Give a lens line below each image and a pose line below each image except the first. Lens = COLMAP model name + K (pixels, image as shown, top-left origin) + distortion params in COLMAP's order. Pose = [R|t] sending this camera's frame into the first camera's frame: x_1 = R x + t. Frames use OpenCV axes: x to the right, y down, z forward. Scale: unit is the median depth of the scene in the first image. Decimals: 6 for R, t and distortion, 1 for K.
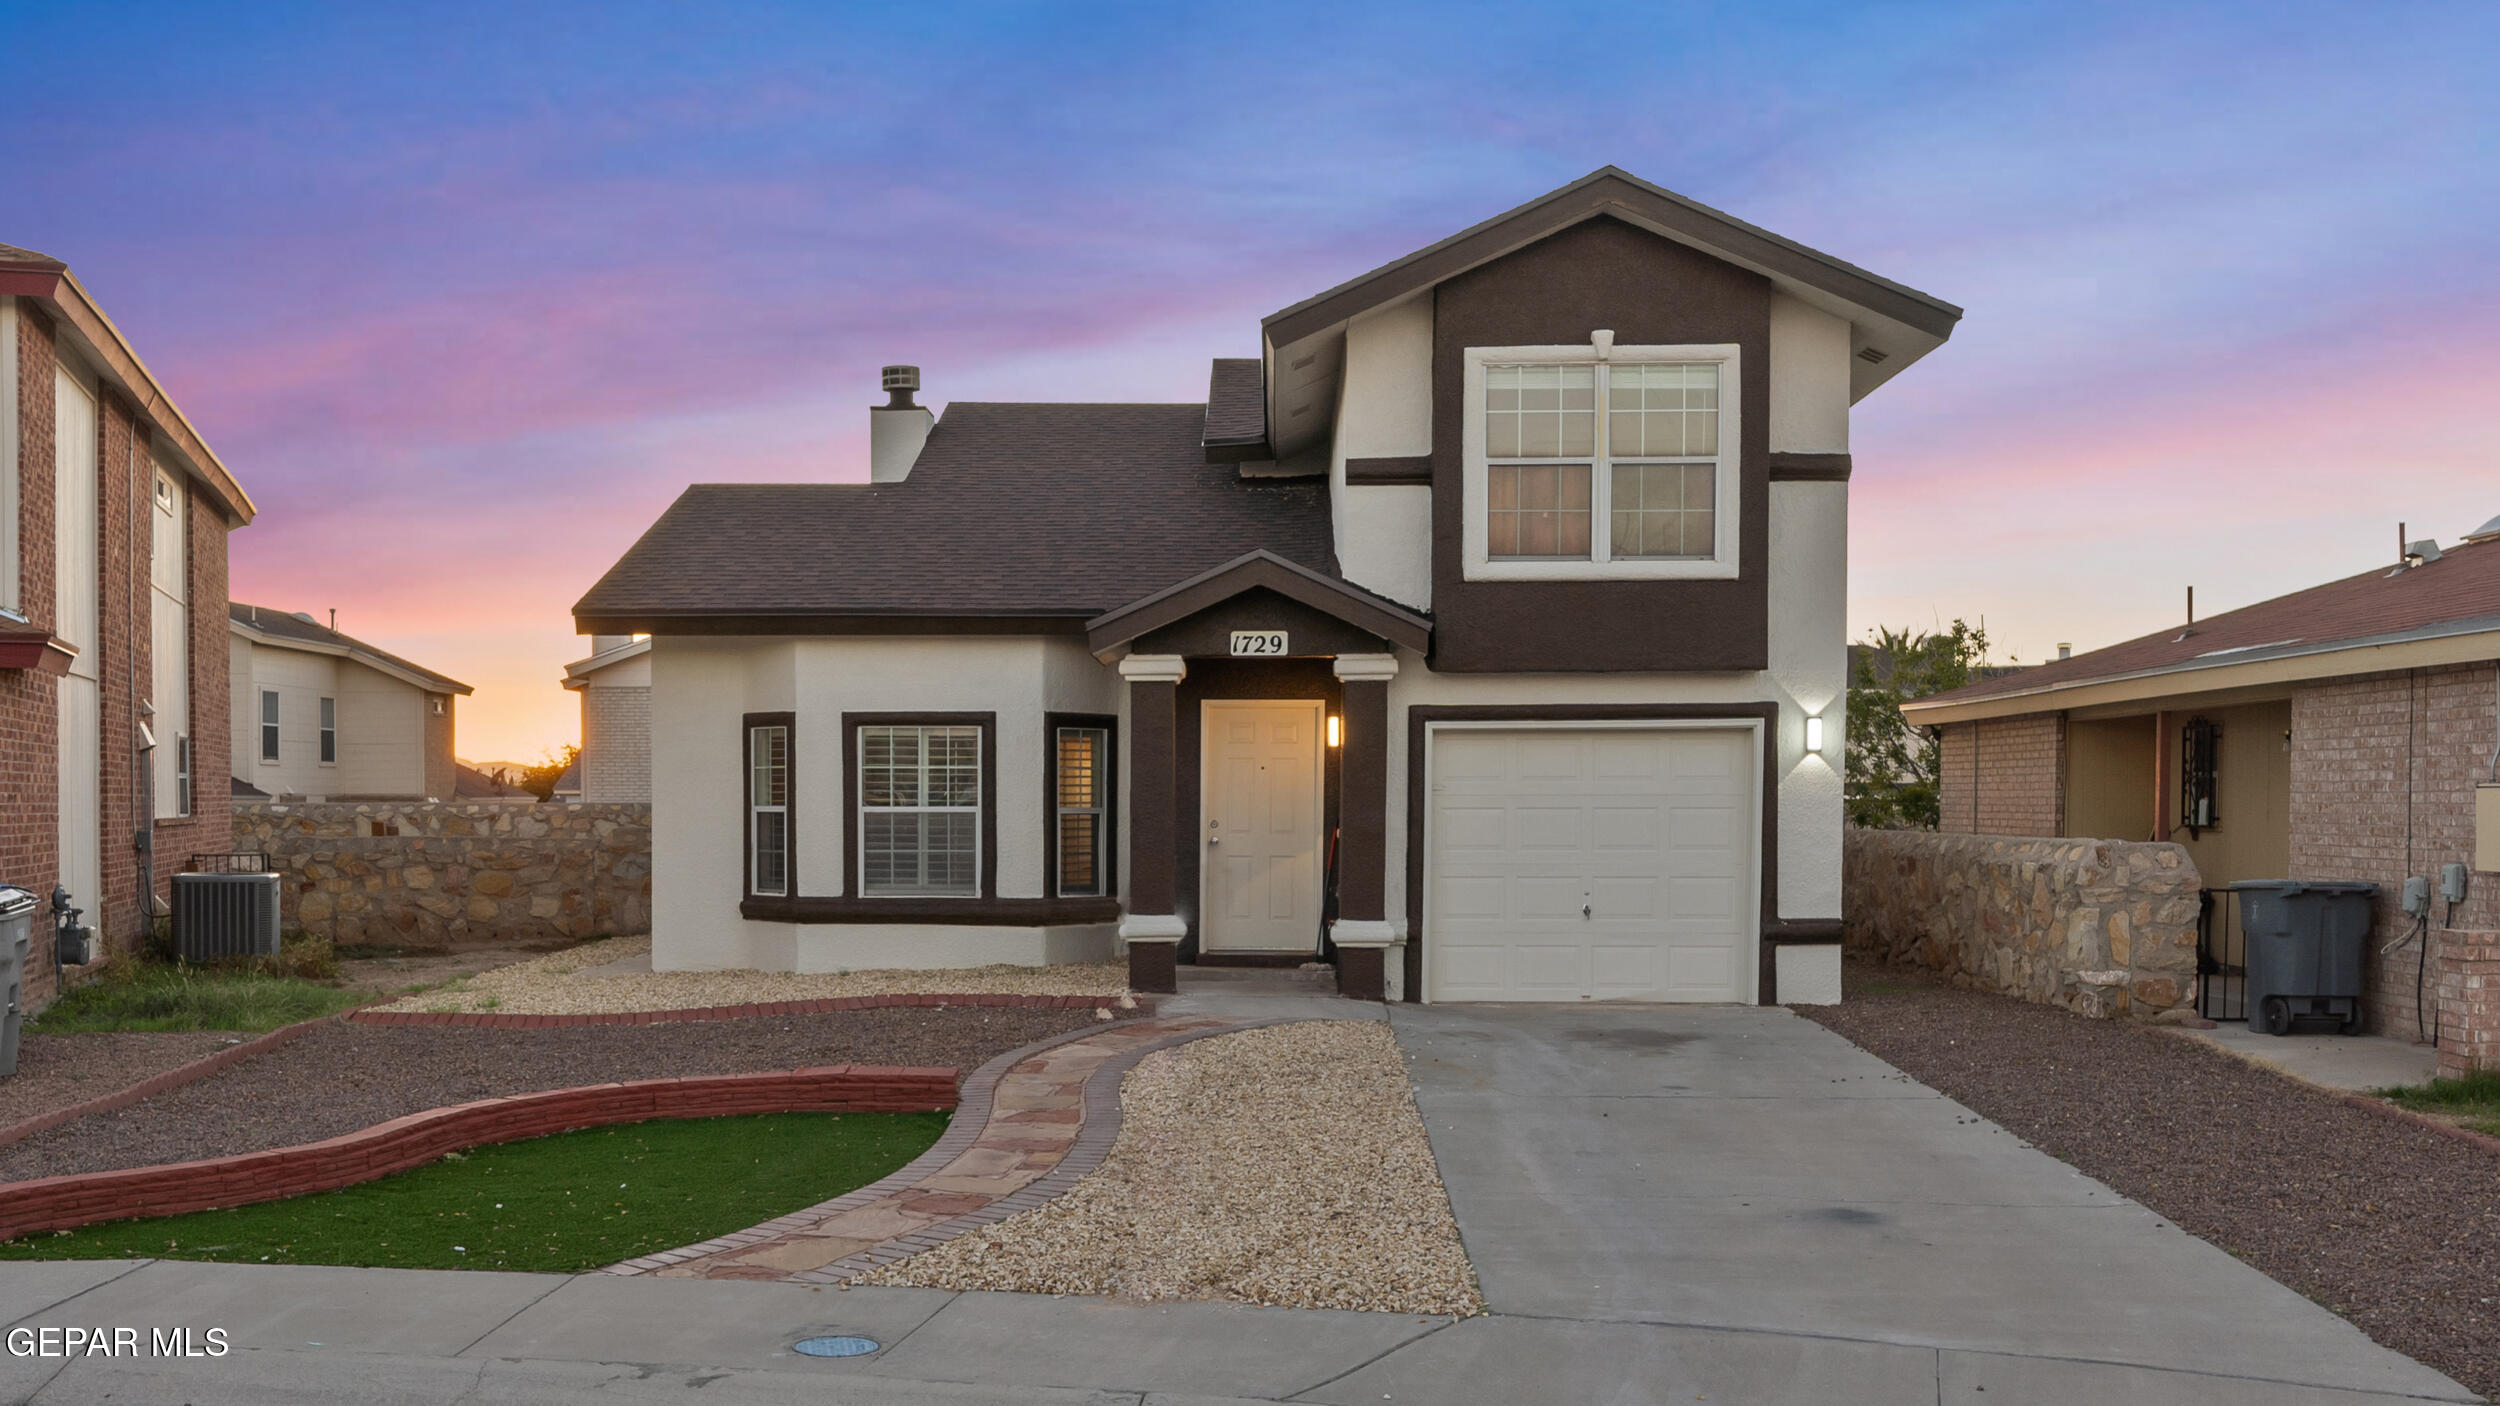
lens RADIAL K [[1887.1, 0, 1250.0], [0, 1887.1, 703.0], [0, 0, 1]] dist [0.002797, 0.004587]
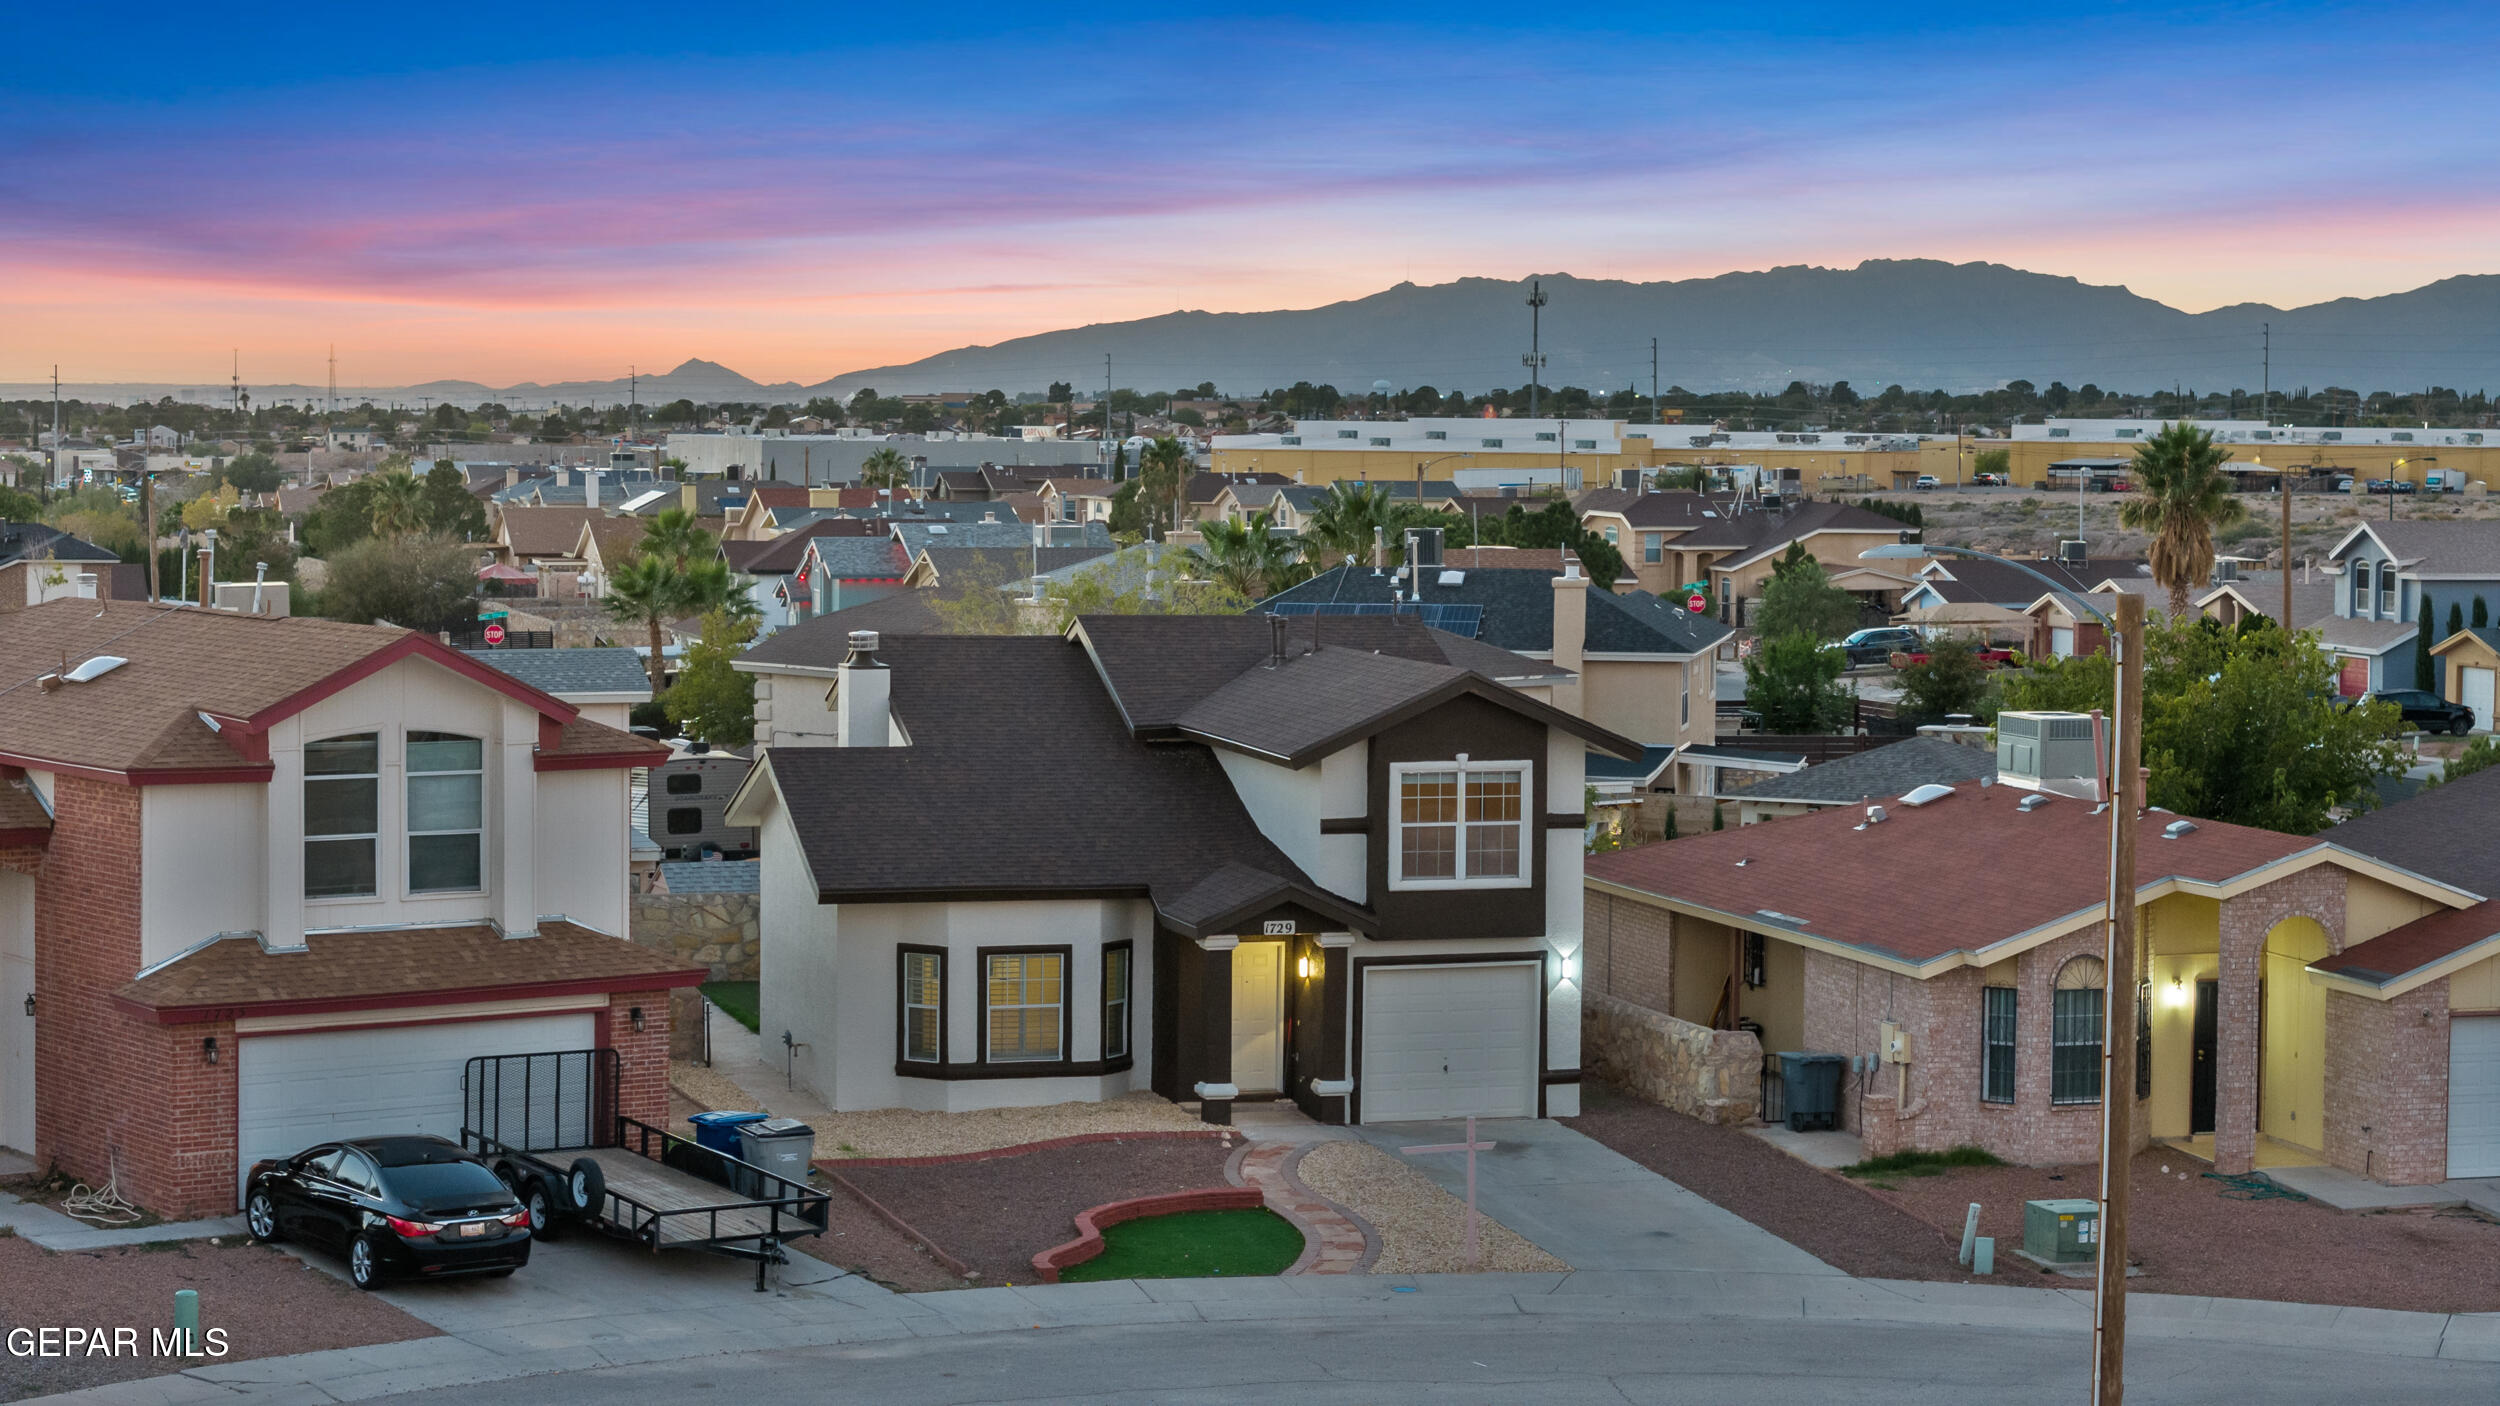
lens RADIAL K [[1887.1, 0, 1250.0], [0, 1887.1, 703.0], [0, 0, 1]] dist [0.002797, 0.004587]
pose [[0.976497, 0.010245, 0.215287, -0.399700], [-0.006865, 0.999841, -0.016442, -0.209729], [-0.215421, 0.014577, 0.976413, -0.727354]]
